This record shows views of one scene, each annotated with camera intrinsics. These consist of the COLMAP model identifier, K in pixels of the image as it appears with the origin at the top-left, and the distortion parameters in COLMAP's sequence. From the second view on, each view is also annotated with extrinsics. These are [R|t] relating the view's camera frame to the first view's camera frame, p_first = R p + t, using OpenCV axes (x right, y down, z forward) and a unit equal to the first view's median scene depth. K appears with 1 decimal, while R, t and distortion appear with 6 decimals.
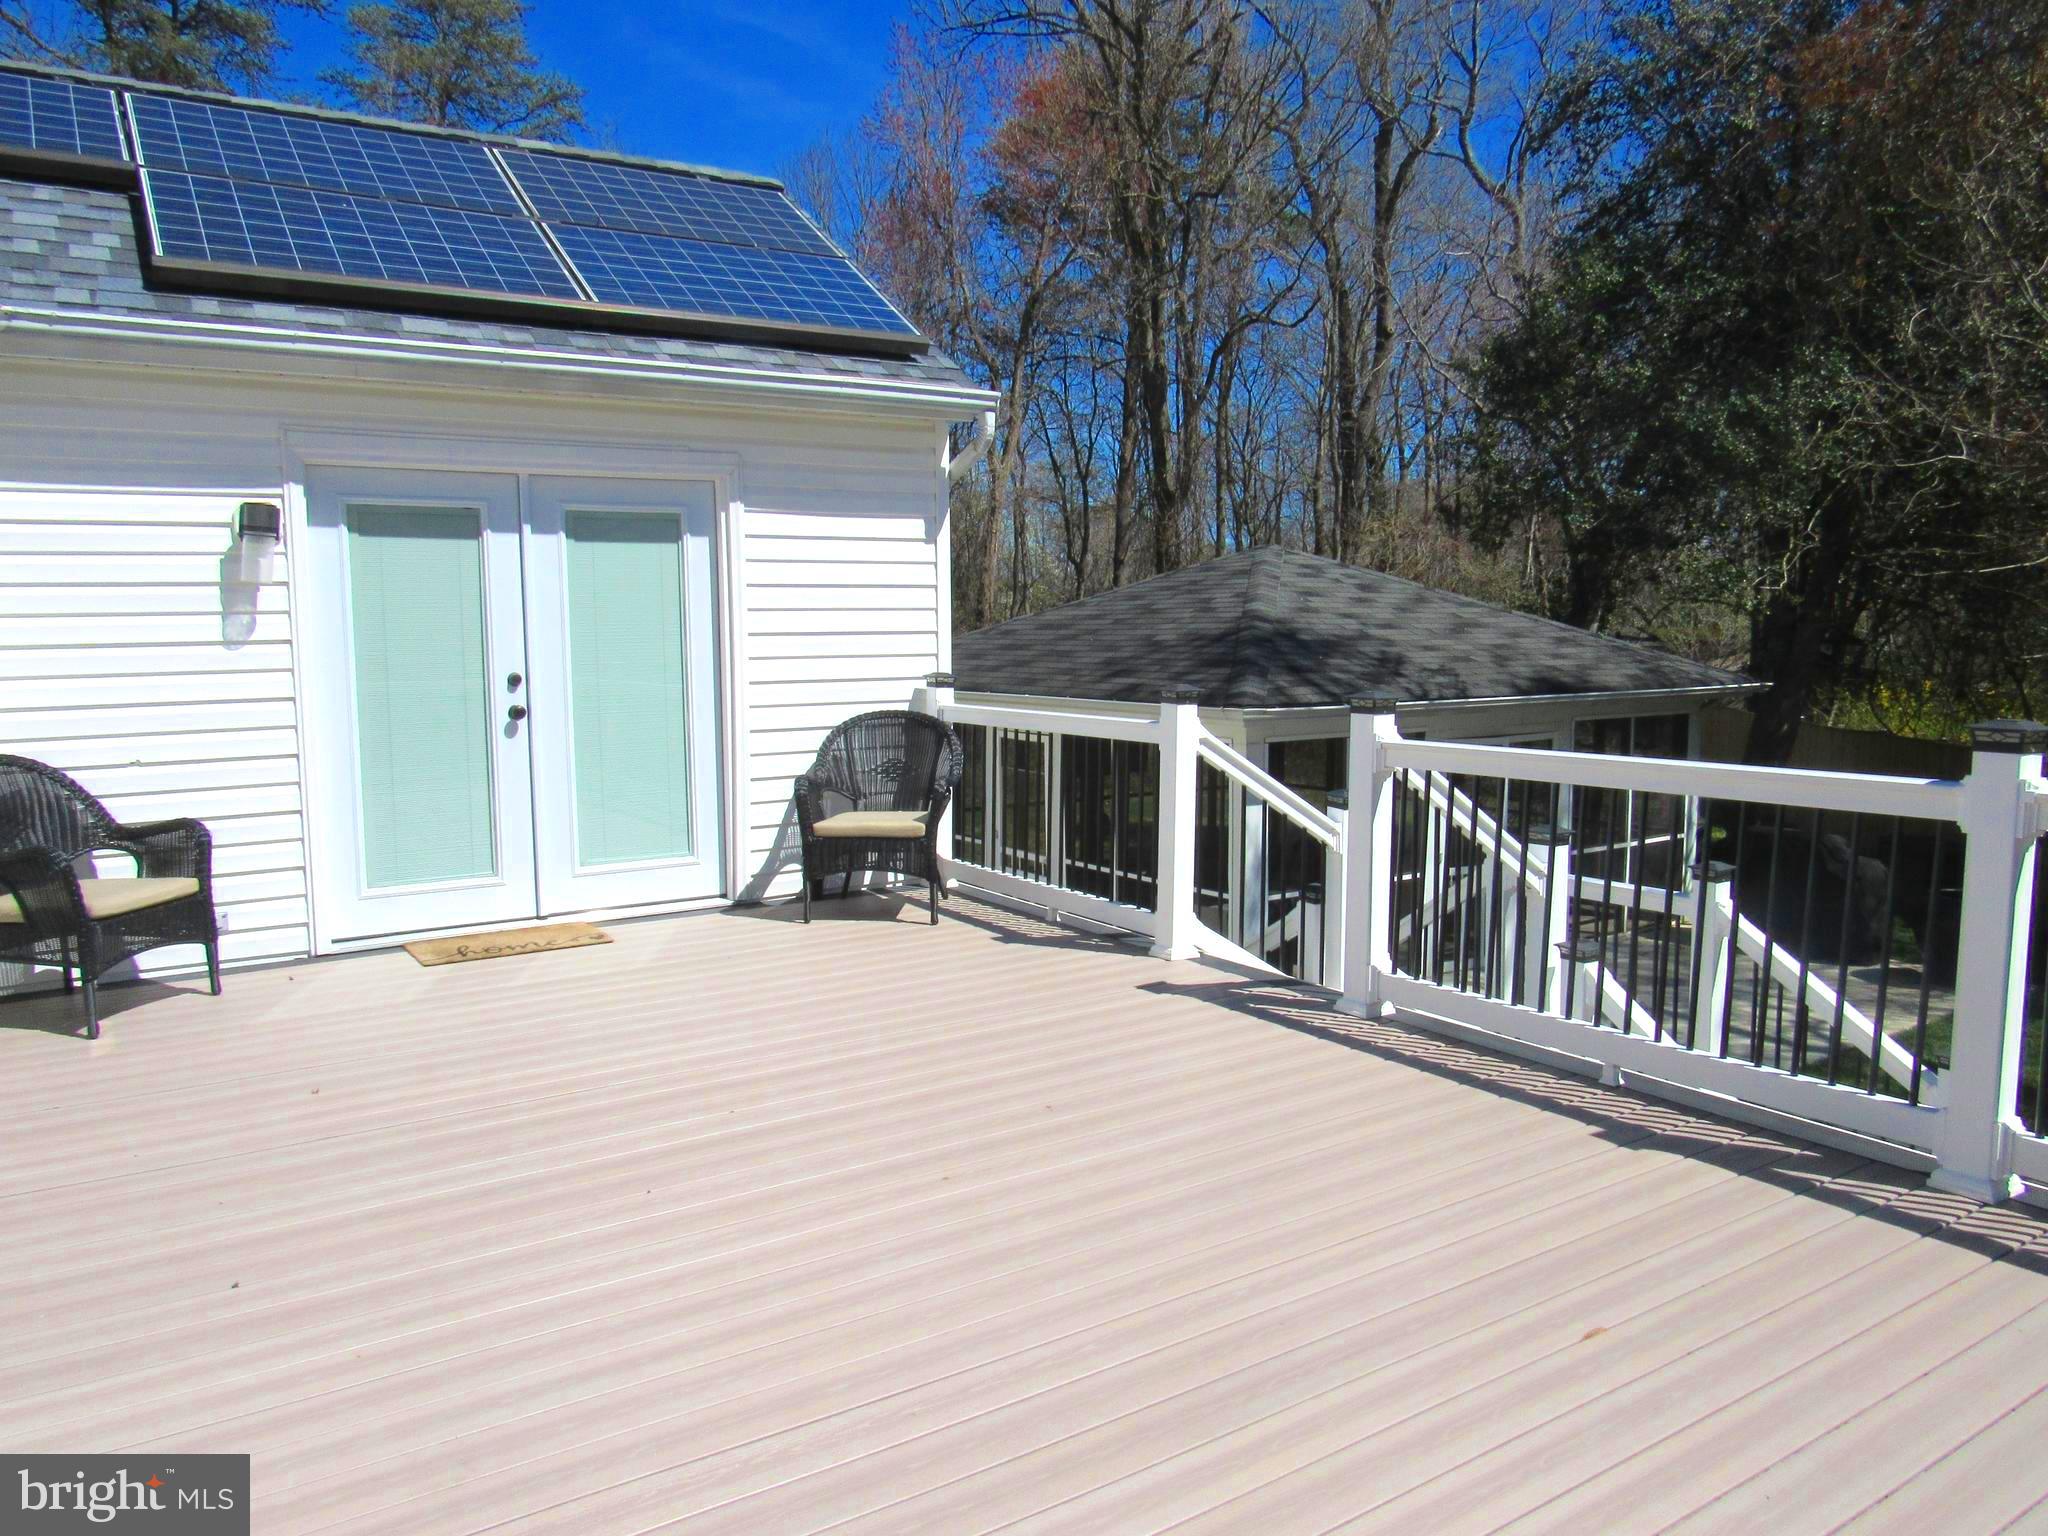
lens RADIAL K [[1474.7, 0, 1030.8], [0, 1474.7, 764.3], [0, 0, 1]] dist [-0.022833, 0.002840]
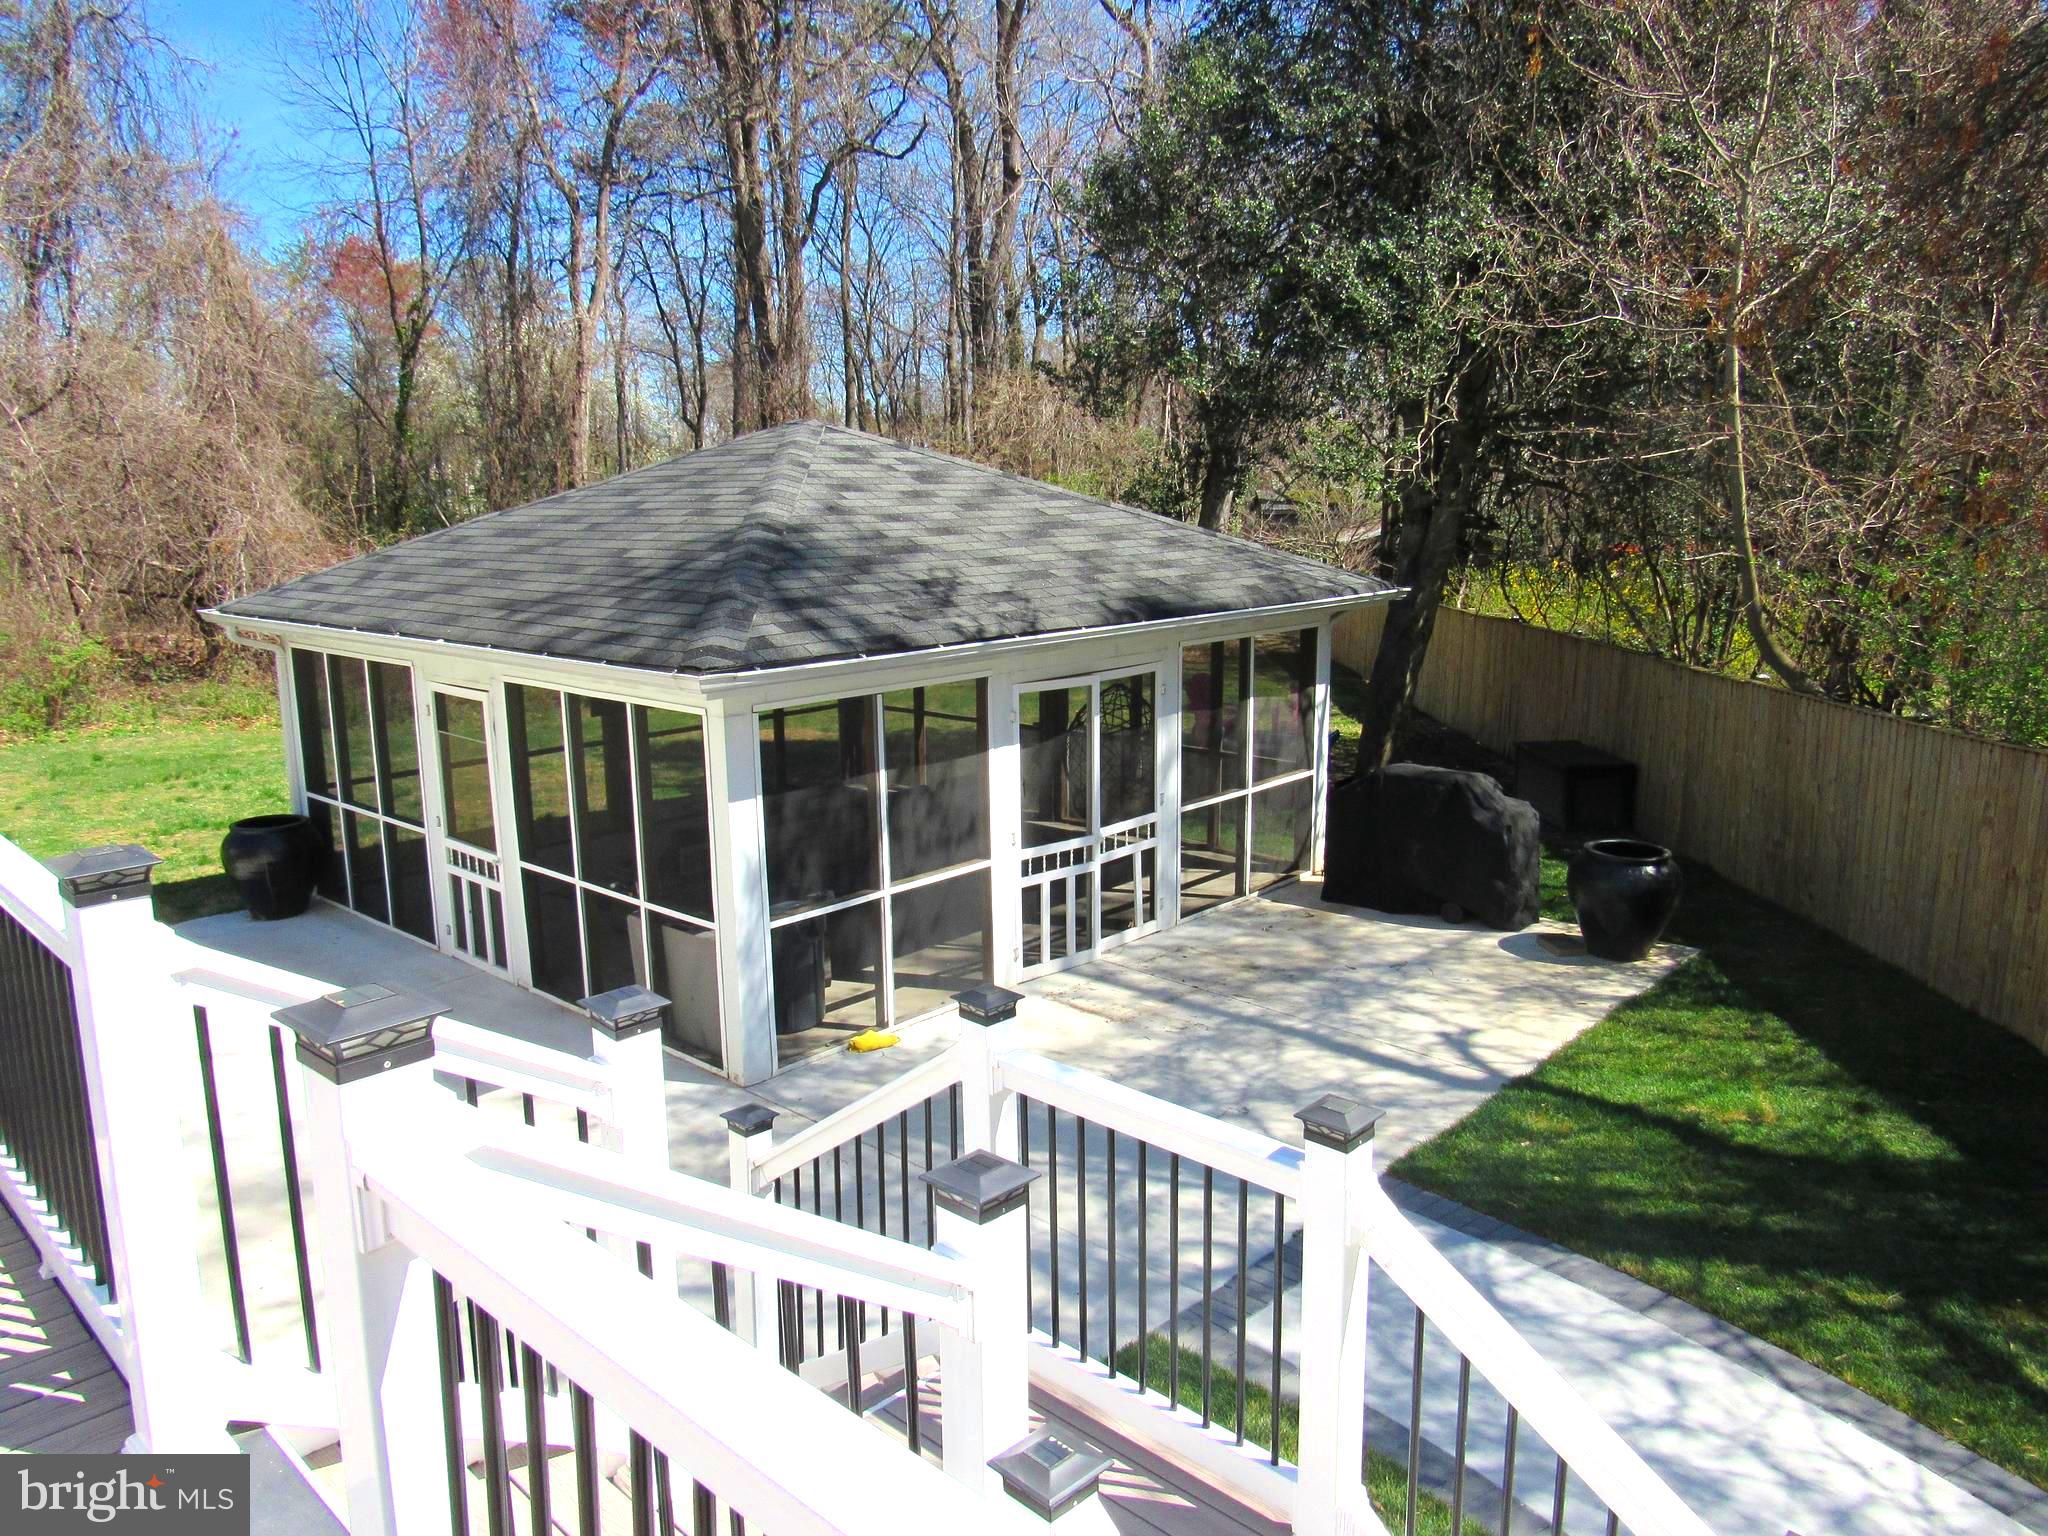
lens RADIAL K [[1422.1, 0, 1031.7], [0, 1422.1, 778.5], [0, 0, 1]] dist [-0.035026, -0.004791]
pose [[0.975716, -0.051638, 0.212863, 0.114617], [0.027235, 0.992873, 0.116021, -0.047246], [-0.217337, -0.107407, 0.970169, 0.244707]]
